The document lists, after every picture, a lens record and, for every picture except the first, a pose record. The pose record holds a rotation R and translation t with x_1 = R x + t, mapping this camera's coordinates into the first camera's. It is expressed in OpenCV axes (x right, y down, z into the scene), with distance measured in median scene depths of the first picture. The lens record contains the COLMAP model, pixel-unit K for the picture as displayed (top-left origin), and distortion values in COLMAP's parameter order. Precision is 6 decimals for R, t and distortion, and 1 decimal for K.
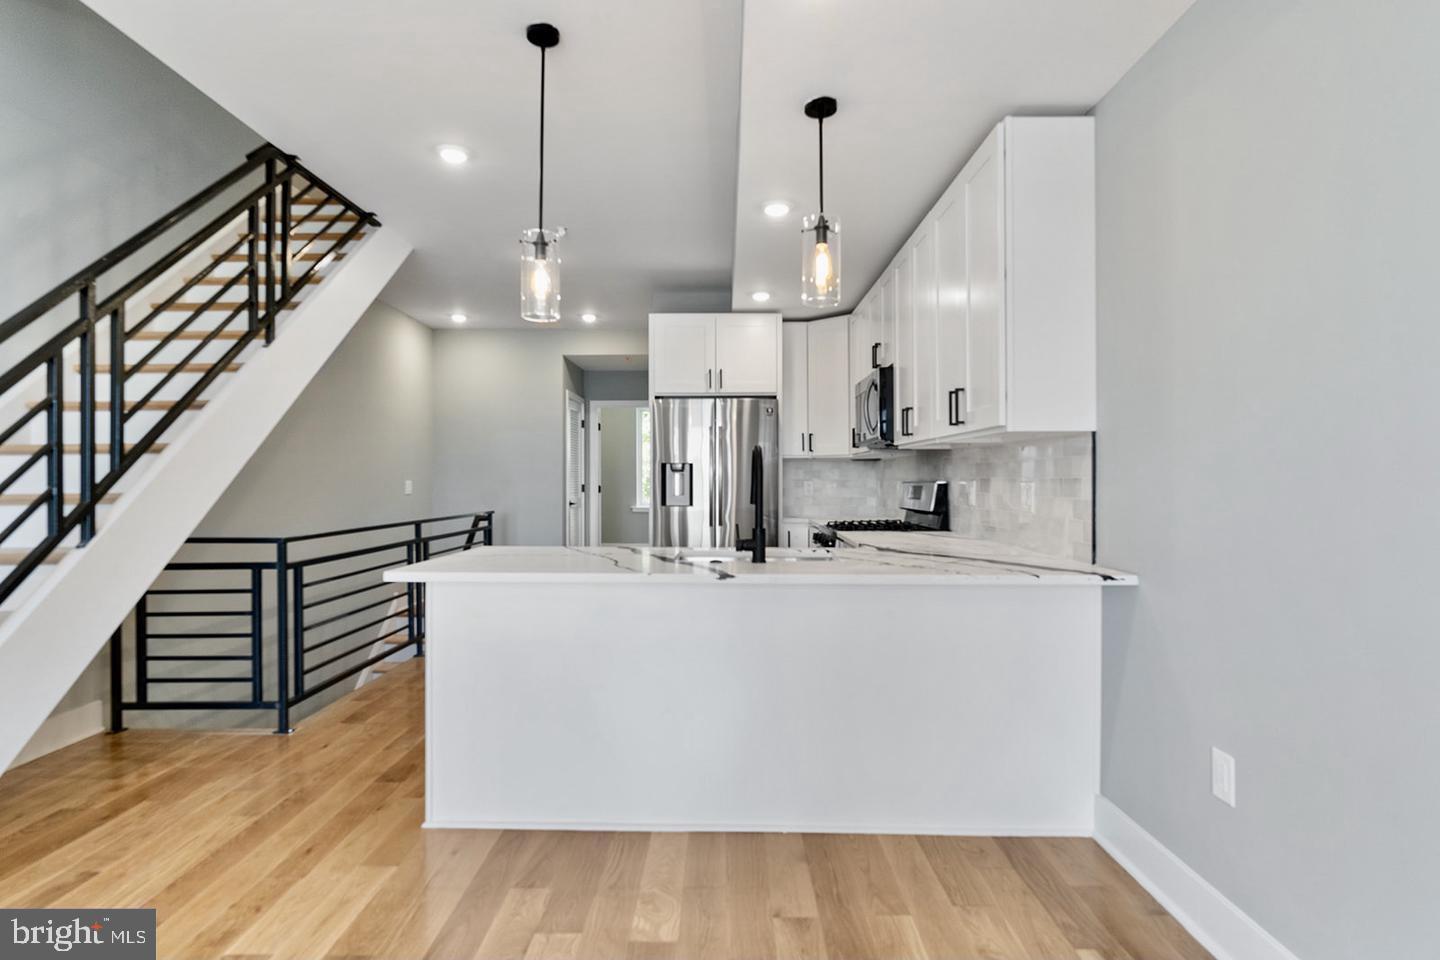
lens RADIAL K [[745.1, 0, 723.9], [0, 745.1, 469.8], [0, 0, 1]] dist [-0.005814, 0.000608]
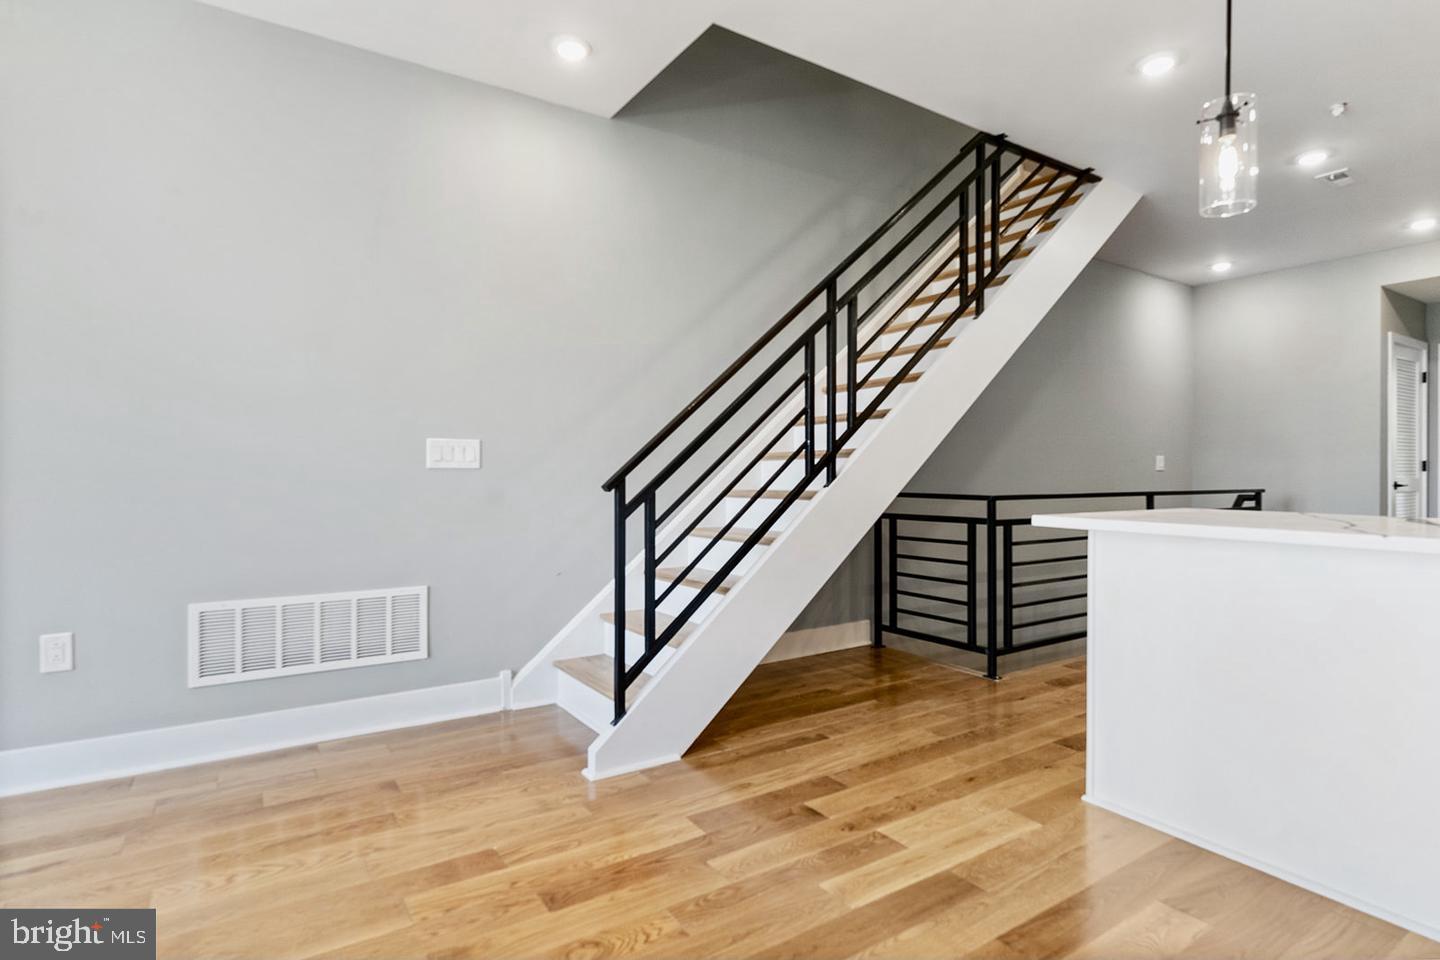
lens RADIAL K [[745.1, 0, 726.6], [0, 745.1, 469.3], [0, 0, 1]] dist [-0.005814, 0.000608]
pose [[0.552971, -0.004818, -0.833187, 0.084451], [0.009862, 0.999951, 0.000763, 0.048158], [0.833142, -0.008639, 0.552991, 0.091838]]
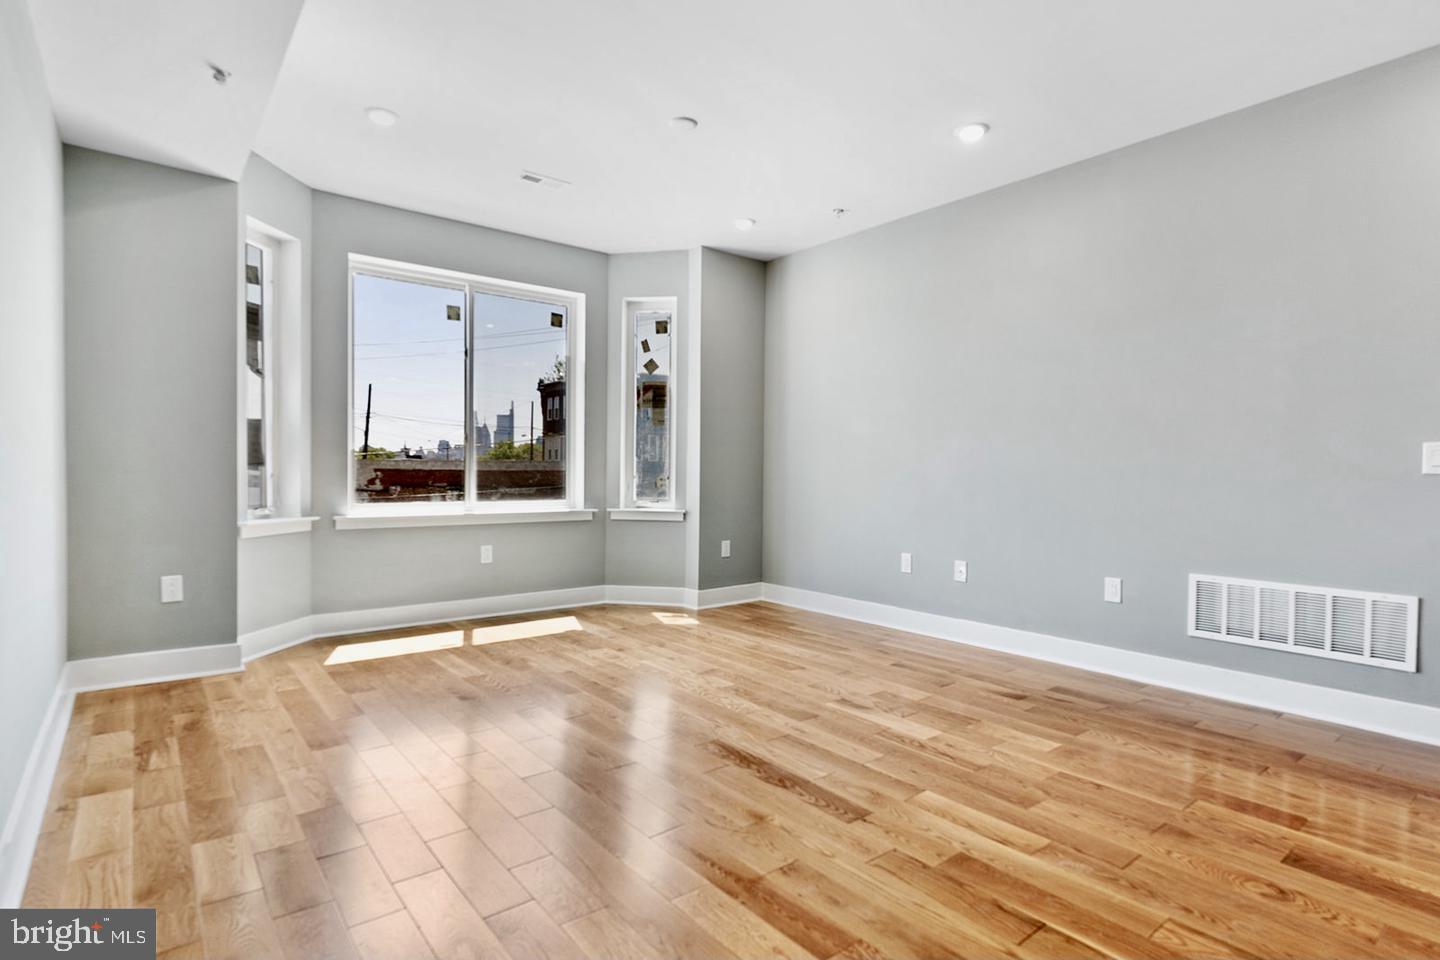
lens RADIAL K [[745.1, 0, 707.3], [0, 745.1, 484.1], [0, 0, 1]] dist [-0.005814, 0.000608]
pose [[-0.788062, 0.002132, -0.615592, 0.300530], [-0.005019, 0.999939, 0.009889, 0.050838], [0.615575, 0.010882, -0.788003, 0.443816]]
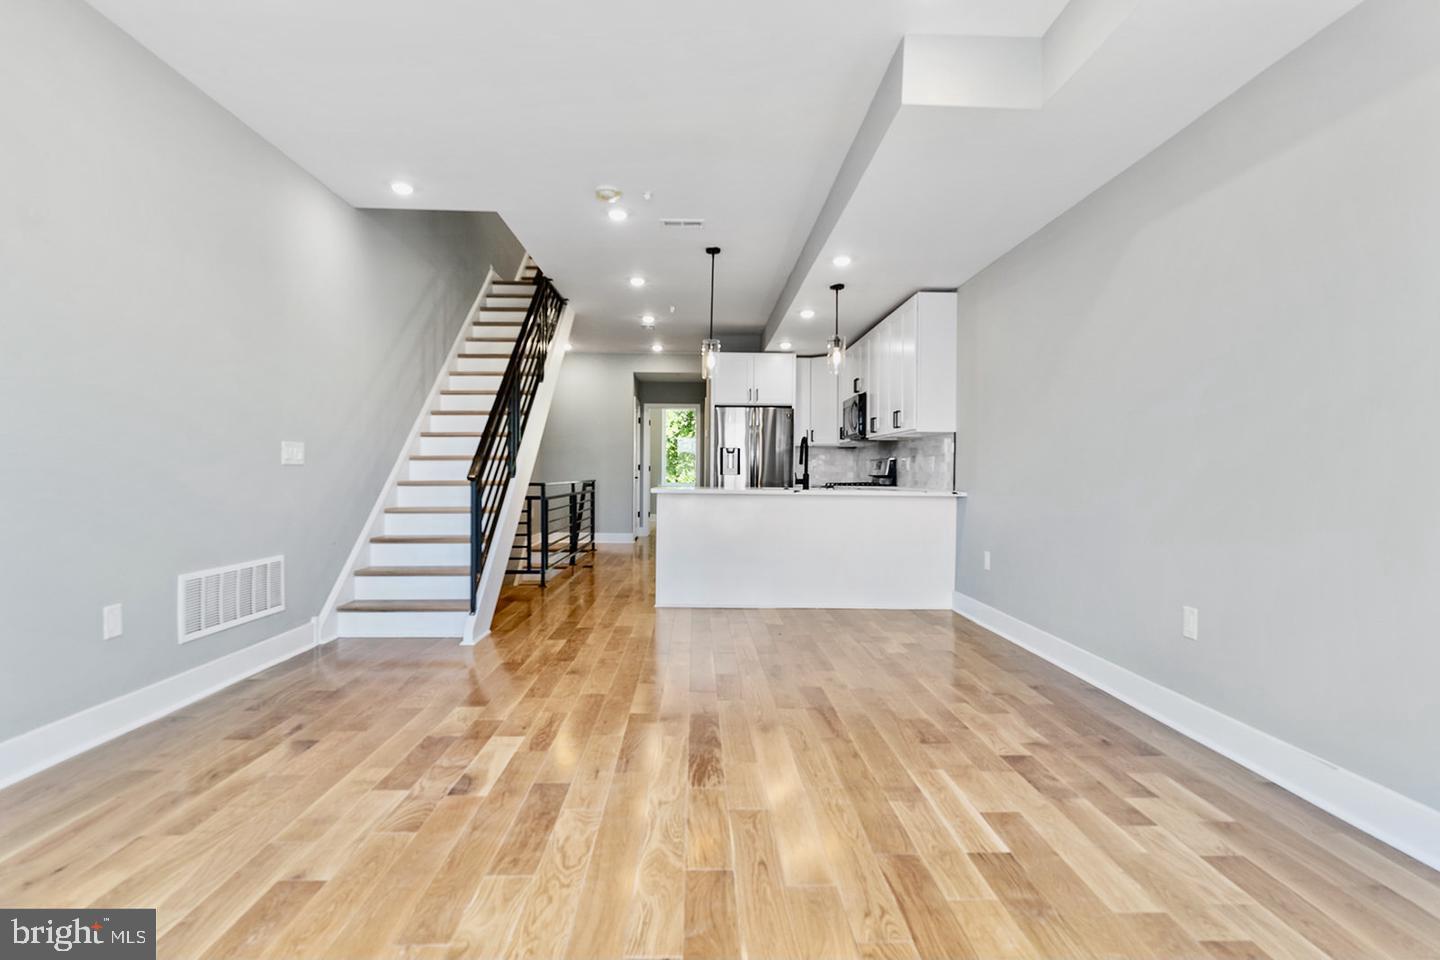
lens RADIAL K [[745.1, 0, 728.0], [0, 745.1, 475.5], [0, 0, 1]] dist [-0.005814, 0.000608]
pose [[0.998844, 0.008714, 0.047282, -0.213300], [-0.009488, 0.999824, 0.016178, 0.036444], [-0.047132, -0.016608, 0.998751, -0.883010]]
